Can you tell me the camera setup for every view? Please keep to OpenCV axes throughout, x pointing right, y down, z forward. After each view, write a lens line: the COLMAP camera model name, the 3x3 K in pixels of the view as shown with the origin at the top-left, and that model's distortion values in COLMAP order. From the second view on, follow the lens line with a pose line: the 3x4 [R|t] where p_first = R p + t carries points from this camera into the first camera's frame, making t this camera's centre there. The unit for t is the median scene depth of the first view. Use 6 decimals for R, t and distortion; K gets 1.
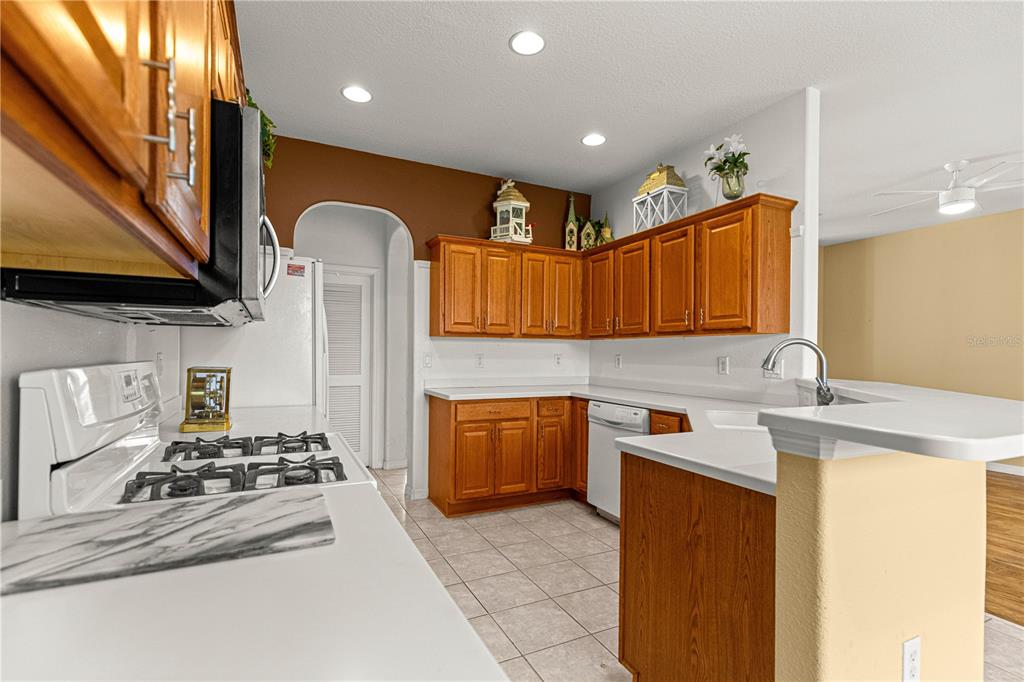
lens RADIAL K [[461.3, 0, 512.0], [0, 461.3, 341.0], [0, 0, 1]] dist [0.006787, -0.000125]
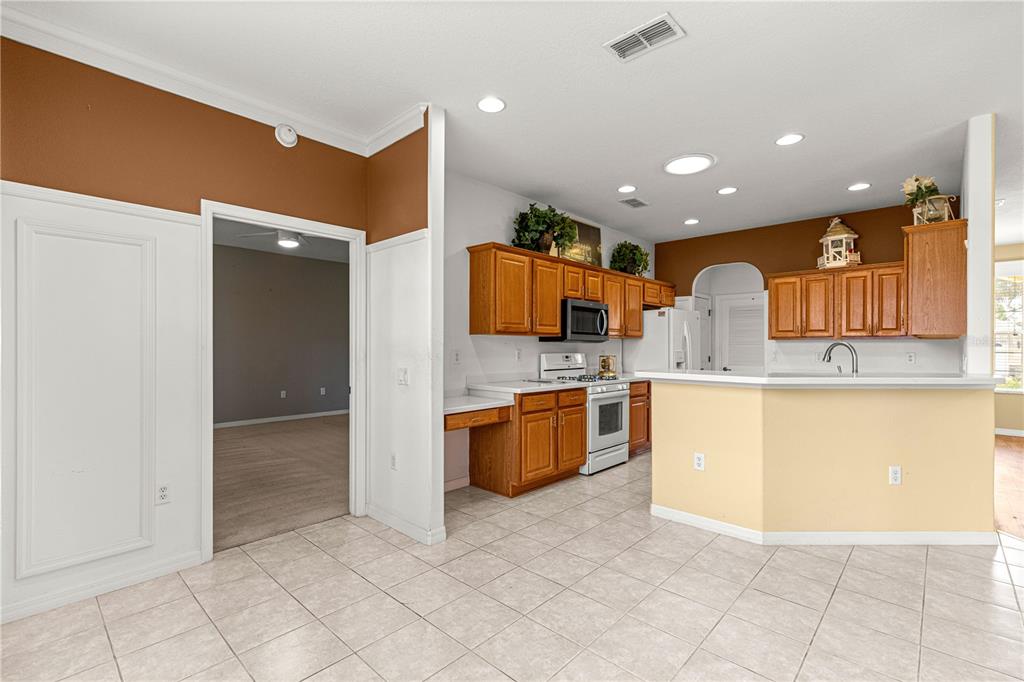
lens RADIAL K [[461.3, 0, 512.0], [0, 461.3, 341.0], [0, 0, 1]] dist [0.006787, -0.000125]
pose [[0.366595, -0.018633, -0.930194, 0.887437], [0.017052, 0.999766, -0.013306, -0.000678], [0.930224, -0.010983, 0.366827, -0.339462]]
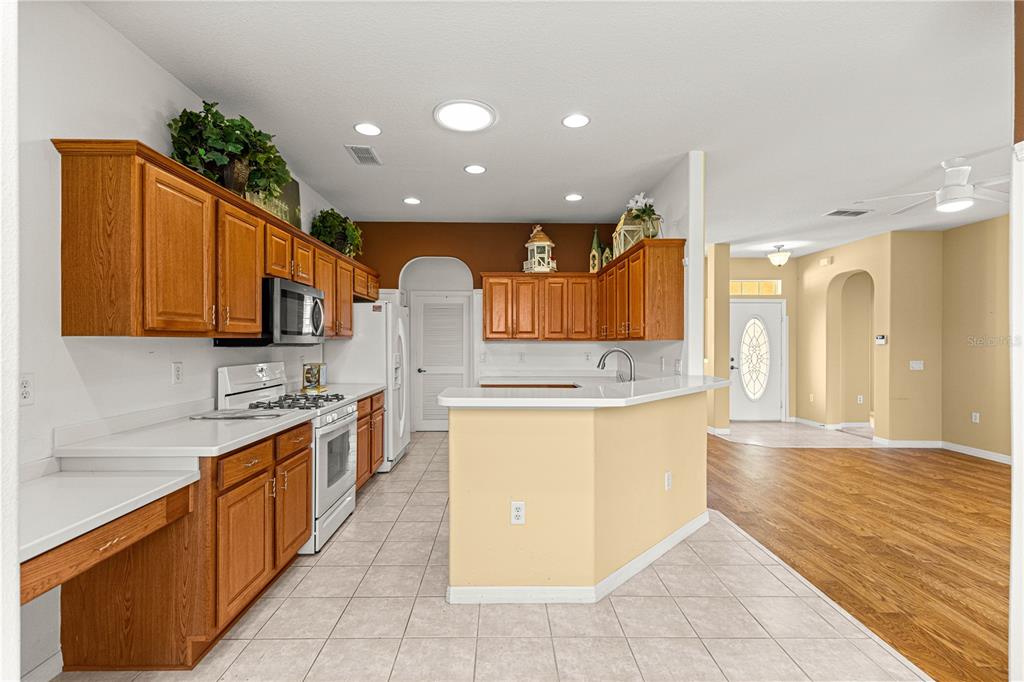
lens RADIAL K [[461.3, 0, 512.0], [0, 461.3, 341.0], [0, 0, 1]] dist [0.006787, -0.000125]
pose [[0.907597, -0.007677, -0.419772, 0.505810], [0.013669, 0.999843, 0.011268, -0.023790], [0.419619, -0.015965, 0.907560, -0.283917]]
